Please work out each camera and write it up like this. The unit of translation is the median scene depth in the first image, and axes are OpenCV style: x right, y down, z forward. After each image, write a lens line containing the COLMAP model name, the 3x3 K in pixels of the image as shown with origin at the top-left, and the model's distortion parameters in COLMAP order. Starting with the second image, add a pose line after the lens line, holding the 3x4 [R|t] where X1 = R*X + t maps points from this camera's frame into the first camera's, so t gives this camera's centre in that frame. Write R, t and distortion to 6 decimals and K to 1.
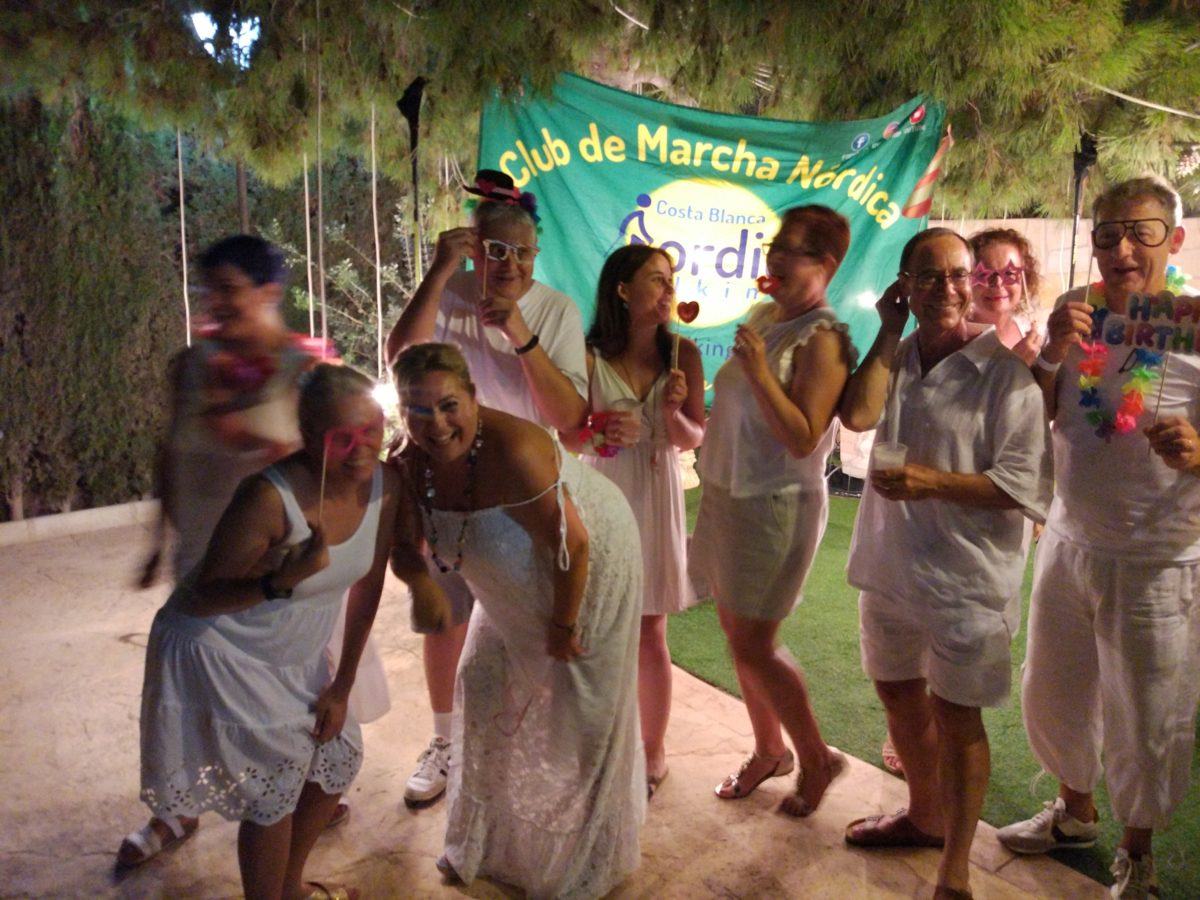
lens RADIAL K [[1038.0, 0, 649.0], [0, 1038.0, 454.8], [0, 0, 1]] dist [0.101443, -0.171869]
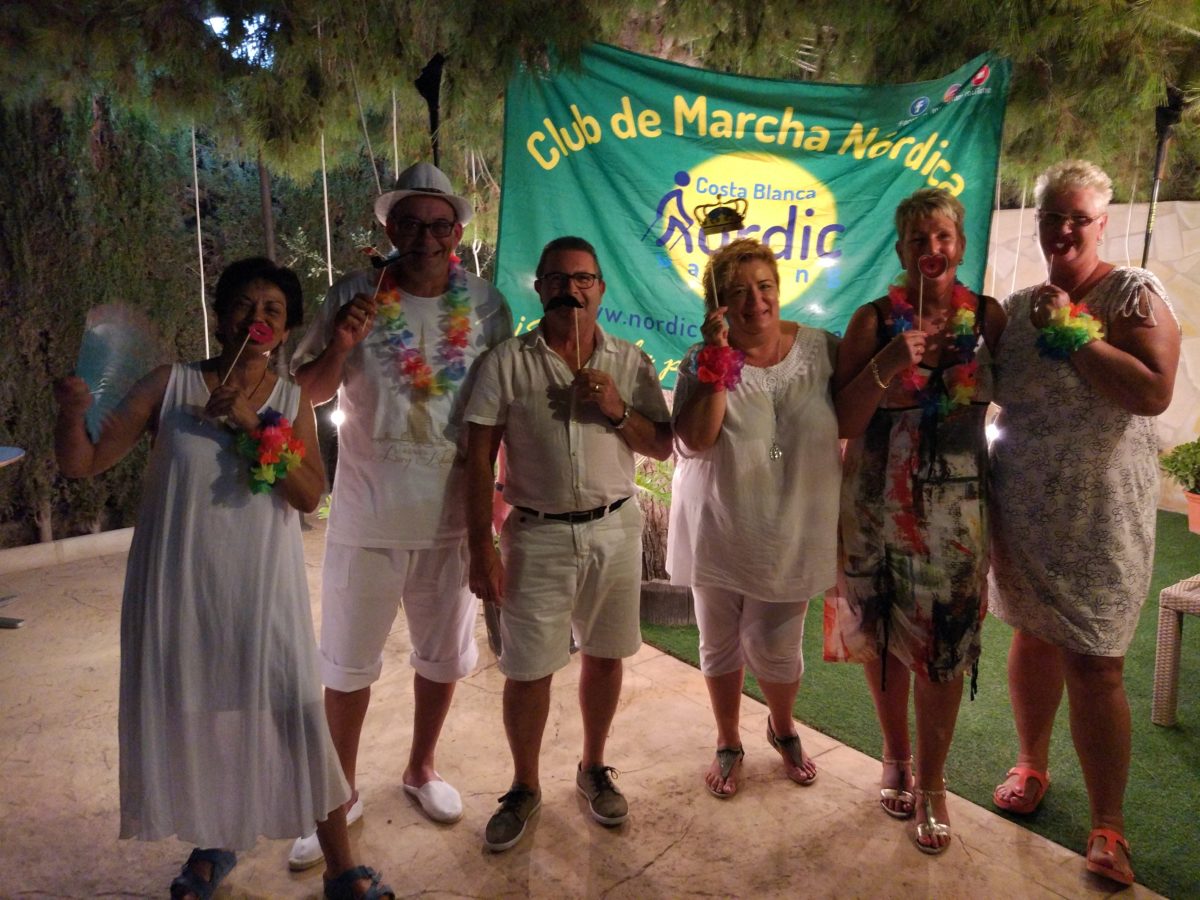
lens RADIAL K [[1055.8, 0, 650.6], [0, 1055.8, 460.8], [0, 0, 1]] dist [0.087079, -0.170320]
pose [[0.999166, -0.021335, -0.034817, -0.005333], [0.021144, 0.999759, -0.005866, 0.010029], [0.034934, 0.005125, 0.999376, 0.065122]]
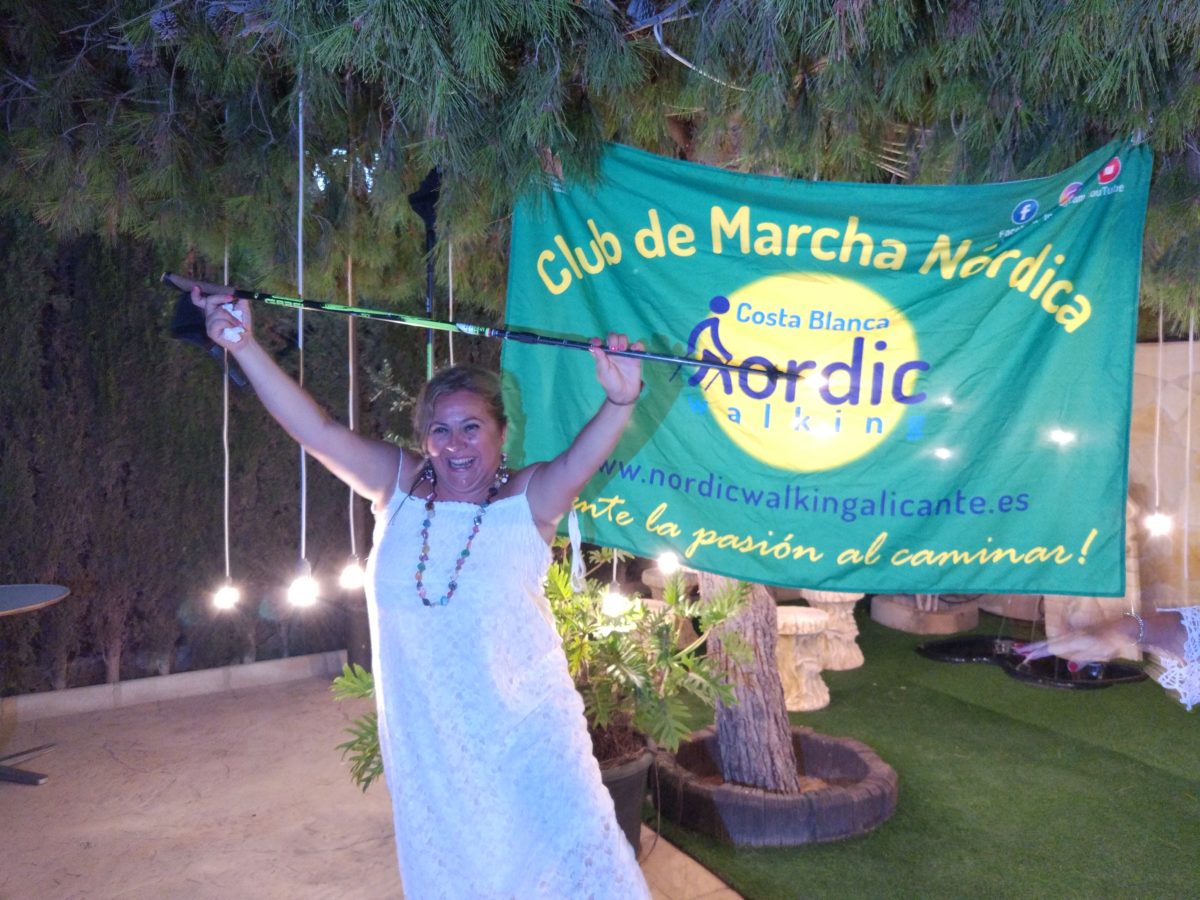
lens RADIAL K [[1110.6, 0, 600.0], [0, 1110.6, 450.0], [0, 0, 1]] dist [0.097736, -0.209884]
pose [[0.978129, -0.008679, -0.207819, 0.074985], [-0.020731, 0.990086, -0.138921, -0.029266], [0.206965, 0.140191, 0.968252, 0.228375]]
